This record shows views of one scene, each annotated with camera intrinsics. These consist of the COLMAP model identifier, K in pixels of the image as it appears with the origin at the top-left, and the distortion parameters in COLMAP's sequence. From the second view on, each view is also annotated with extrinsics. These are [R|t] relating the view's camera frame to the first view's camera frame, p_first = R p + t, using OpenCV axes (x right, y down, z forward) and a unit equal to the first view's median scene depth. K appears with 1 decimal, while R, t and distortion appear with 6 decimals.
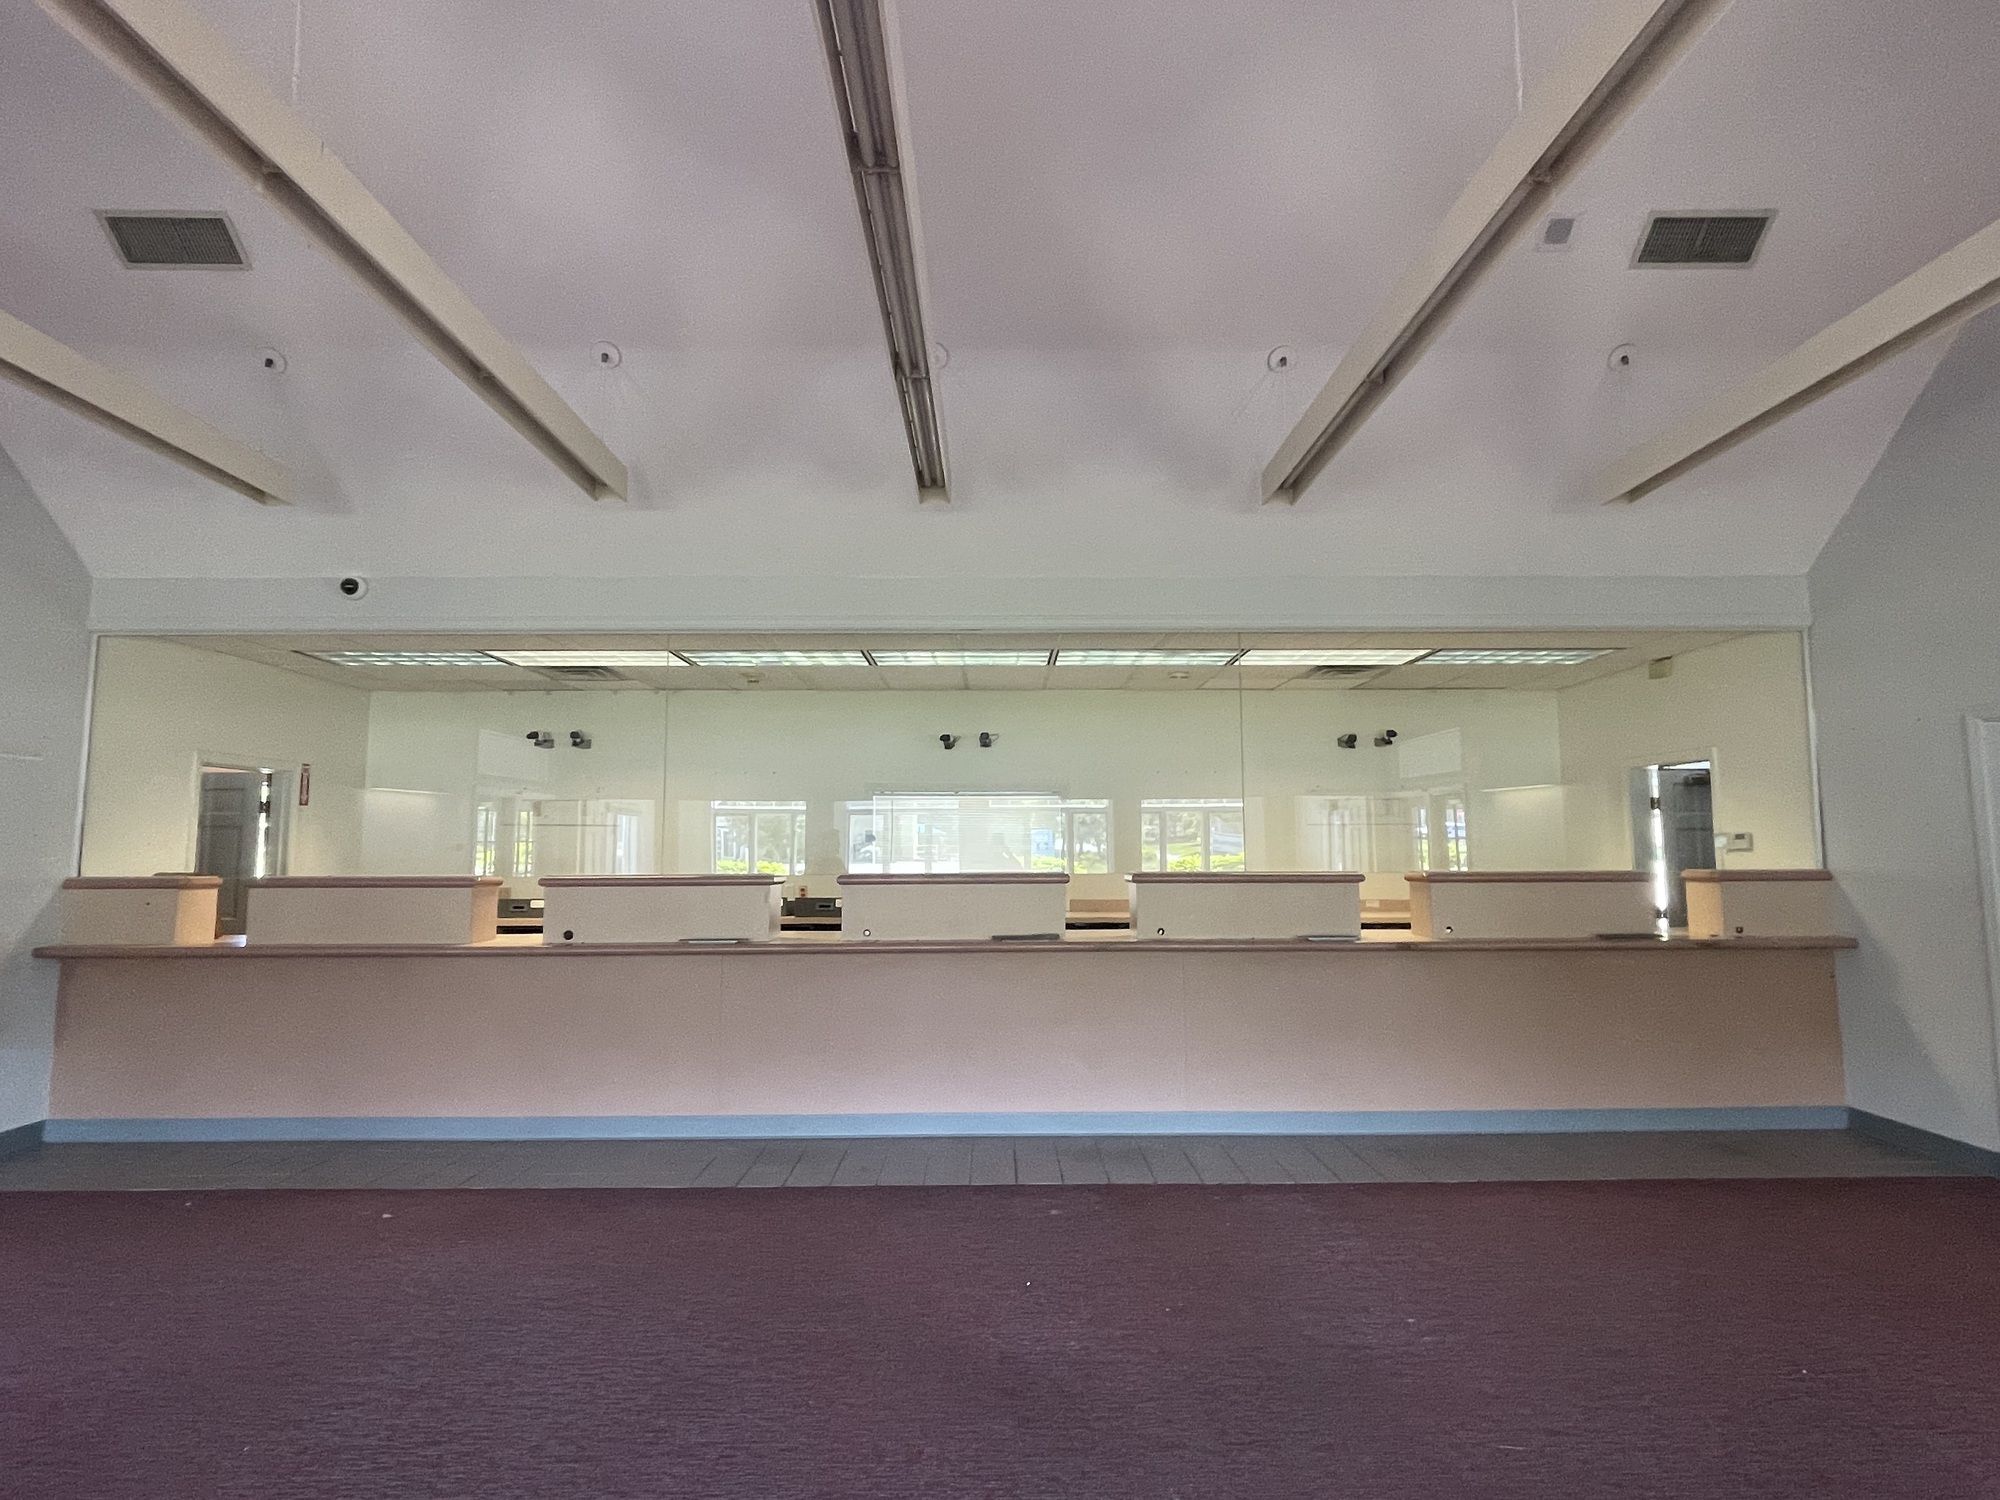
lens RADIAL K [[1107.1, 0, 1000.0], [0, 1107.1, 750.0], [0, 0, 1]] dist [0.004669, 0.000018]
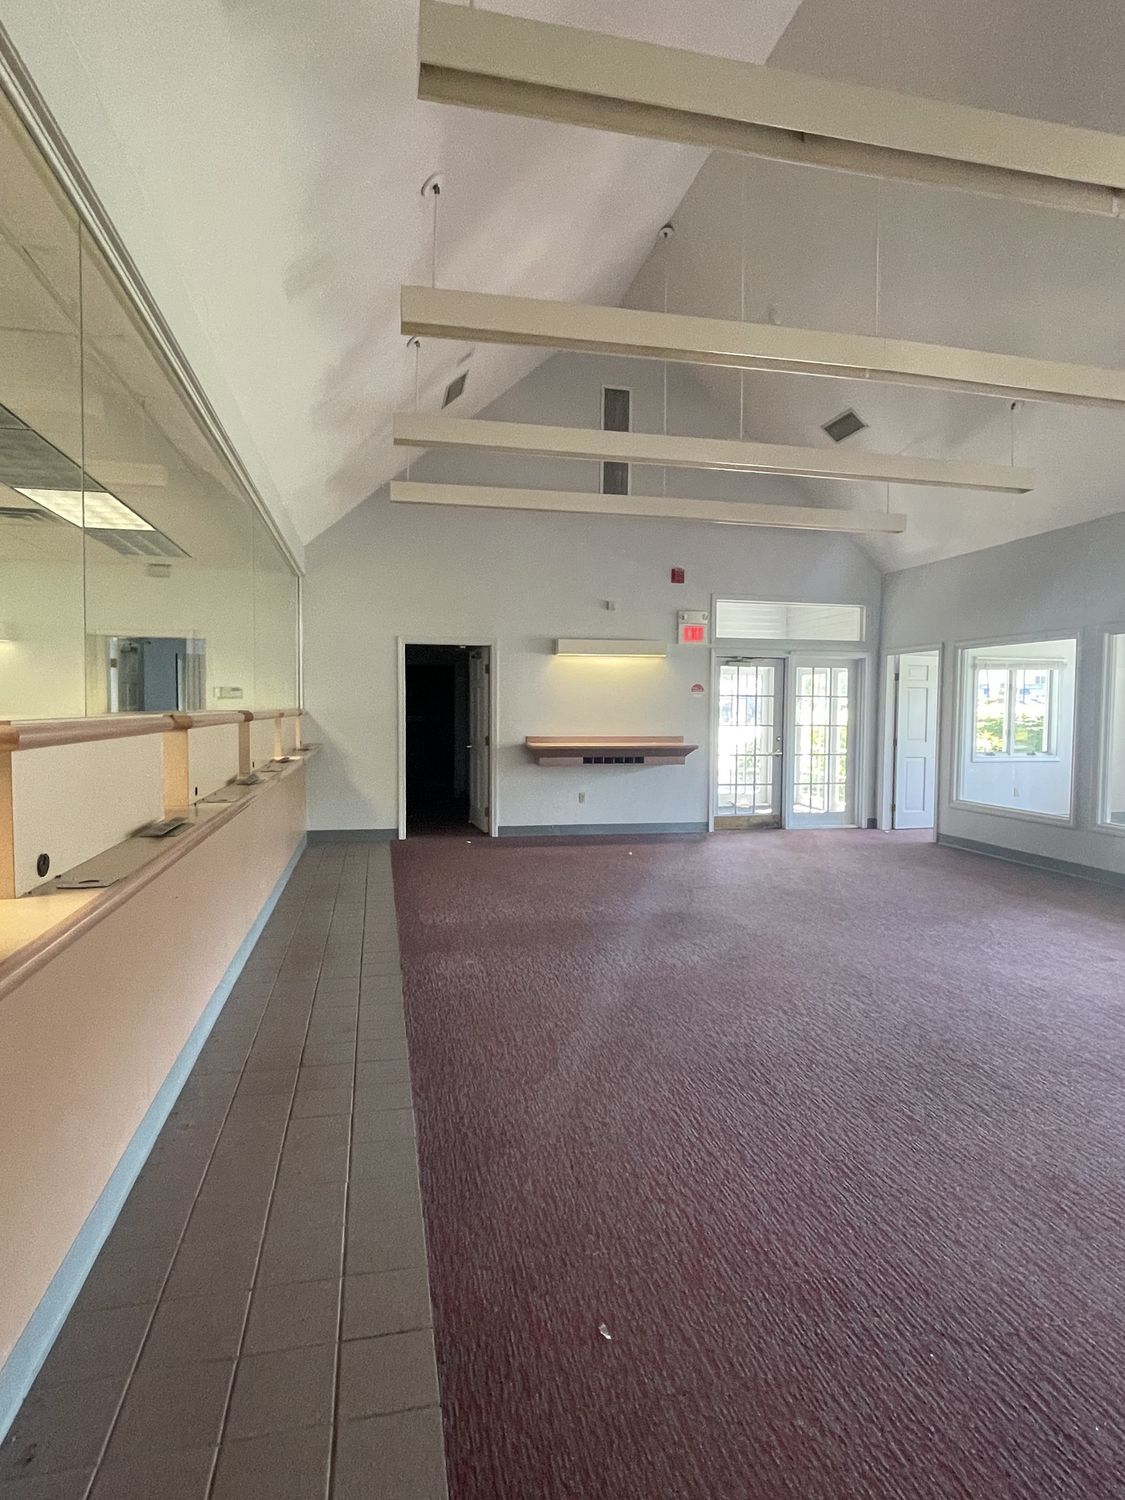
lens RADIAL K [[830.3, 0, 562.5], [0, 830.3, 750.0], [0, 0, 1]] dist [0.004669, 0.000018]
pose [[-0.219558, -0.048177, 0.974409, -0.654358], [-0.092179, 0.995336, 0.028441, 0.088059], [-0.971235, -0.083576, -0.222975, 0.796313]]
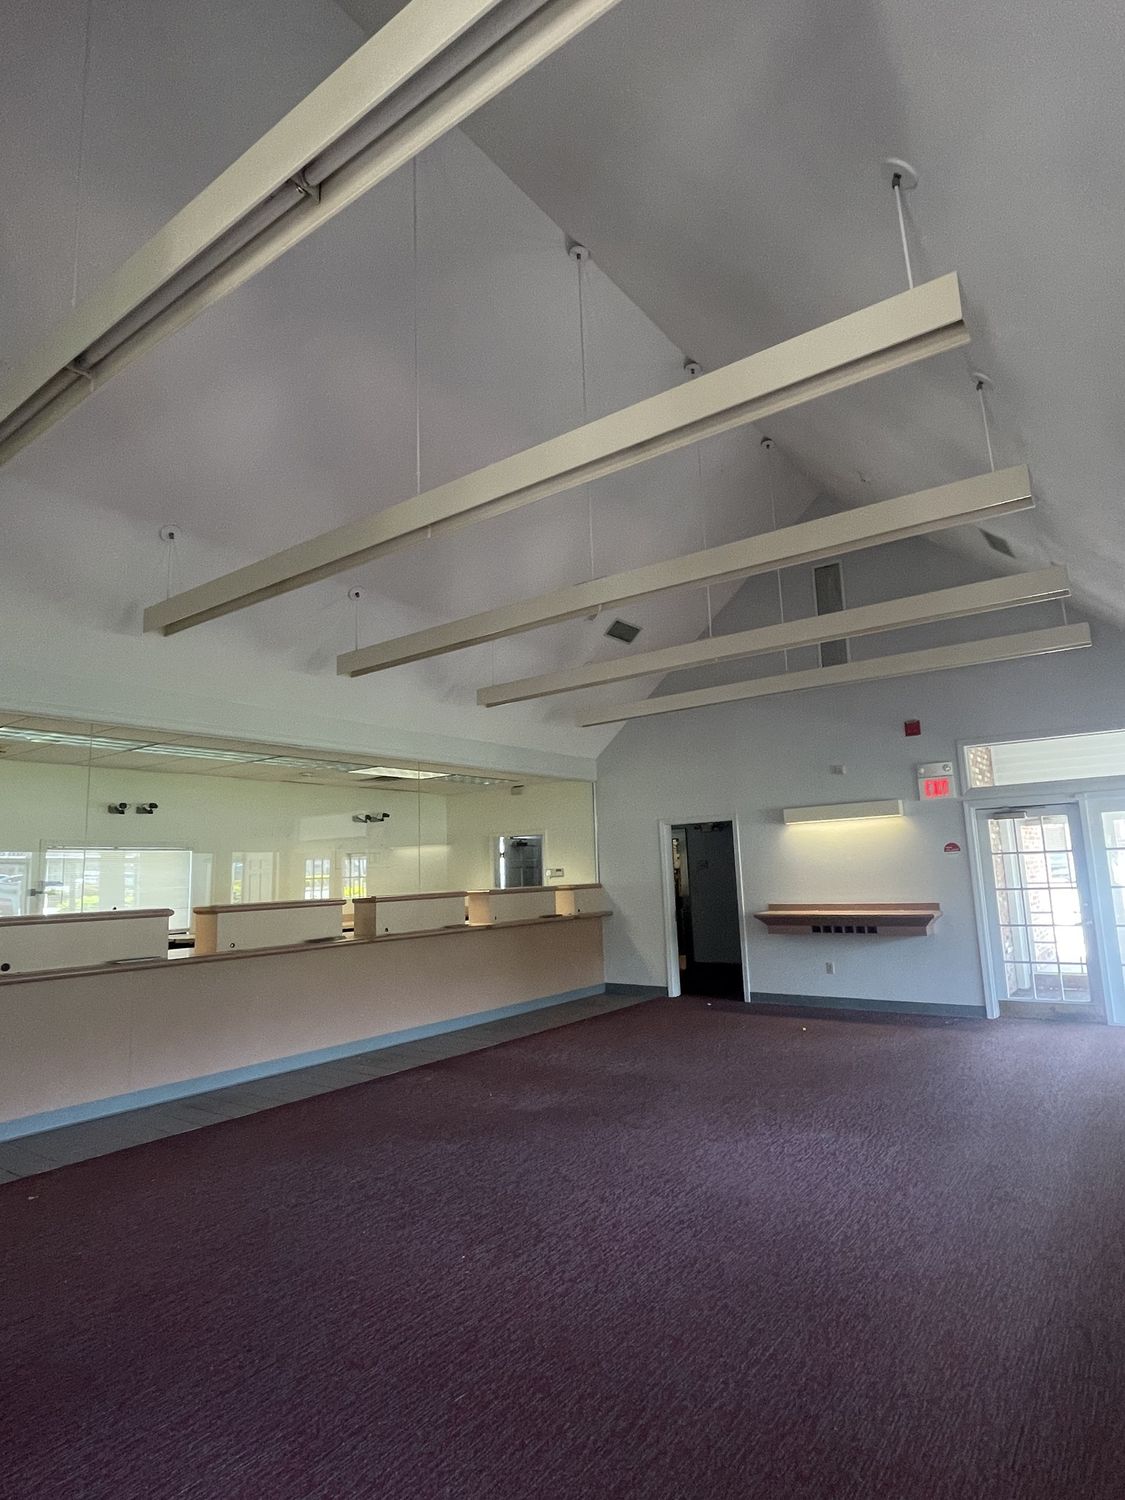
lens RADIAL K [[830.3, 0, 562.5], [0, 830.3, 750.0], [0, 0, 1]] dist [0.004669, 0.000018]
pose [[0.598885, 0.100966, 0.794445, -0.682152], [-0.037126, 0.994454, -0.098398, 0.001144], [-0.799974, 0.029435, 0.599312, -0.015737]]
